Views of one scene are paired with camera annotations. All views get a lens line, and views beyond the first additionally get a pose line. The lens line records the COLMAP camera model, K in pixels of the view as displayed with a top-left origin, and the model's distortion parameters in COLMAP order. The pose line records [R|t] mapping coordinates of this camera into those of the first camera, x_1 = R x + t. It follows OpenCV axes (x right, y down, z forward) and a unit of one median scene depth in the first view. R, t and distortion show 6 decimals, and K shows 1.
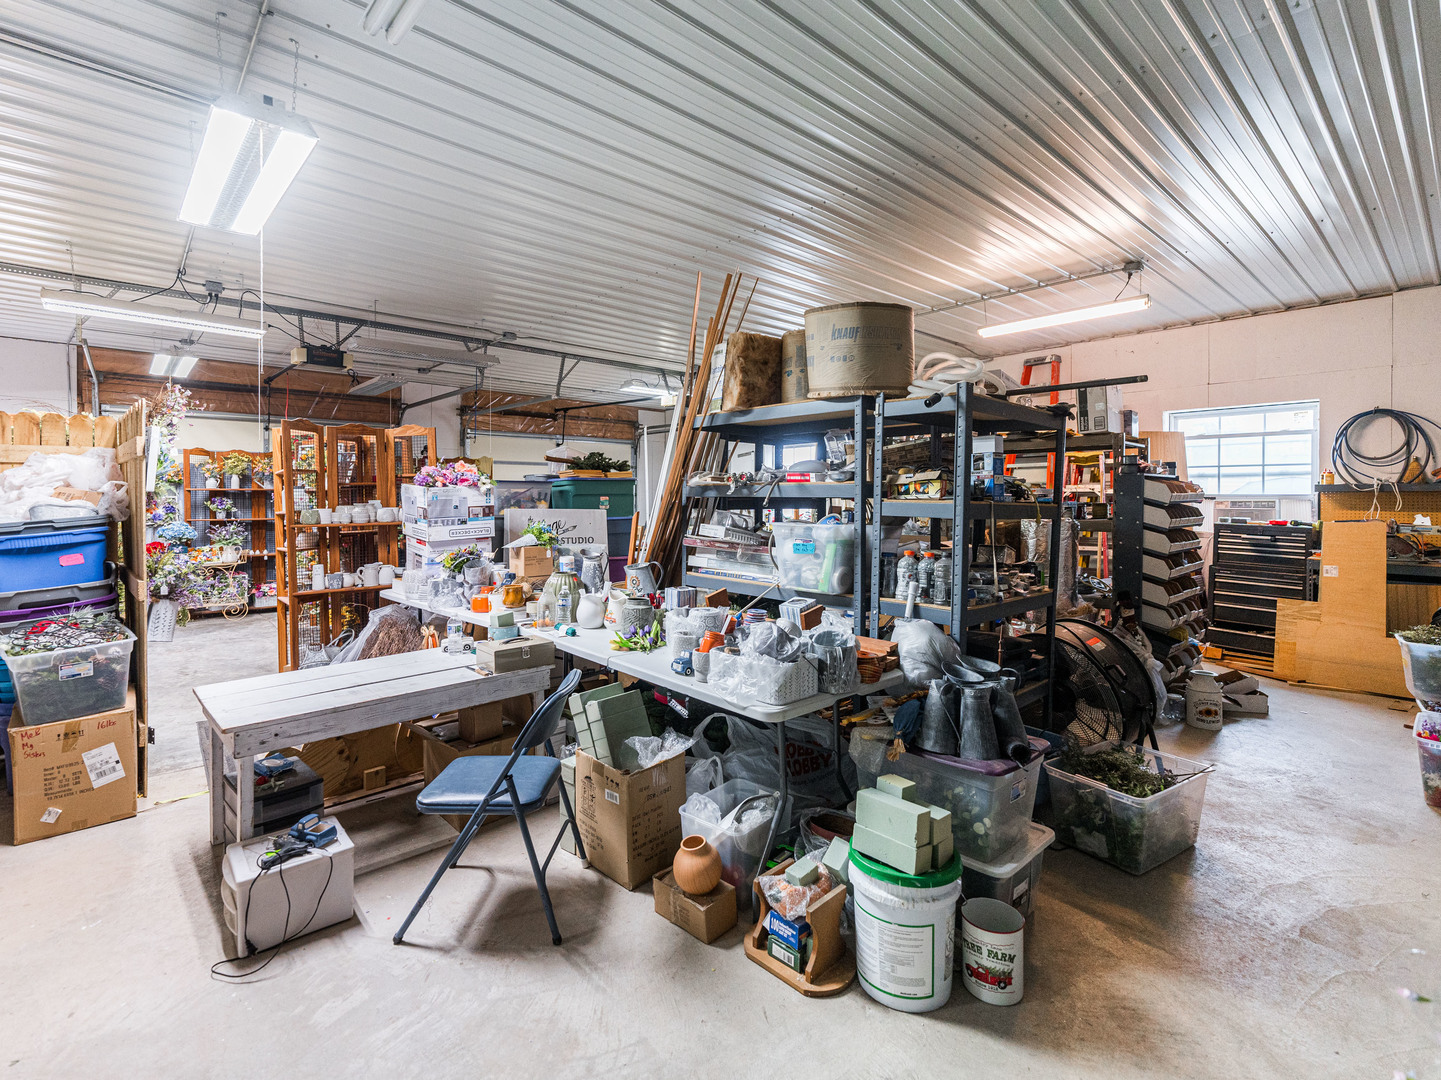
lens RADIAL K [[695.1, 0, 718.8], [0, 695.1, 529.3], [0, 0, 1]] dist [0.001306, 0.000341]
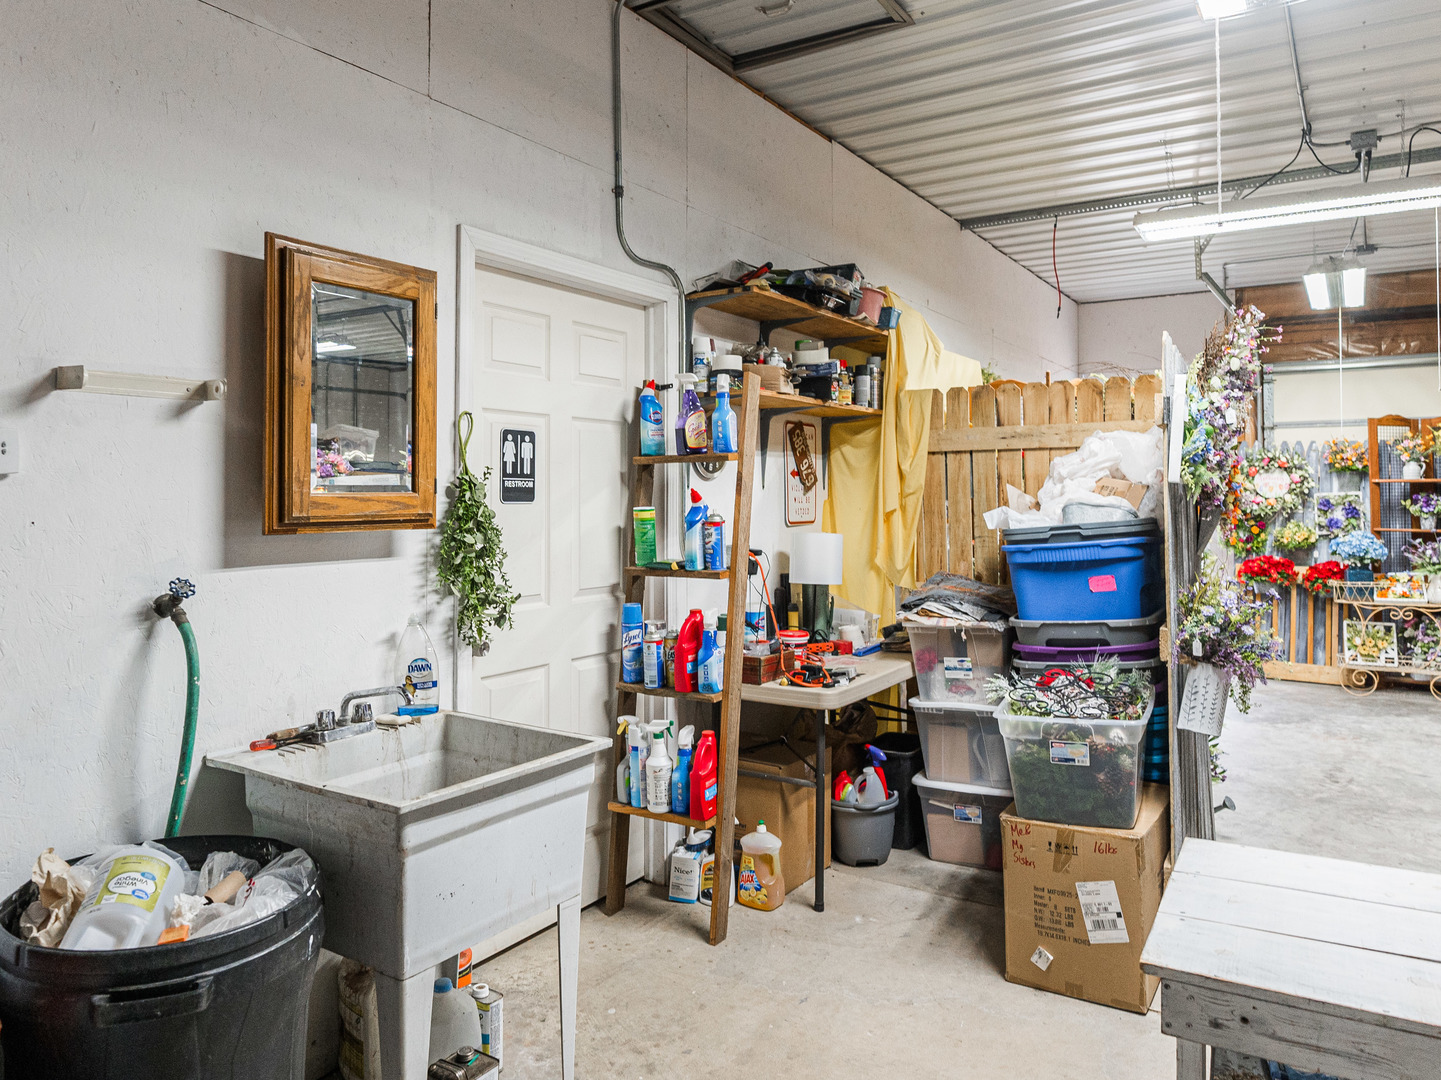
lens RADIAL K [[1014.4, 0, 720.8], [0, 1014.4, 463.9], [0, 0, 1]] dist [-0.000691, -0.000911]
pose [[0.268268, -0.030862, -0.962850, -0.062028], [-0.043168, 0.998098, -0.044020, -0.013067], [0.962377, 0.053374, 0.266425, 0.348305]]
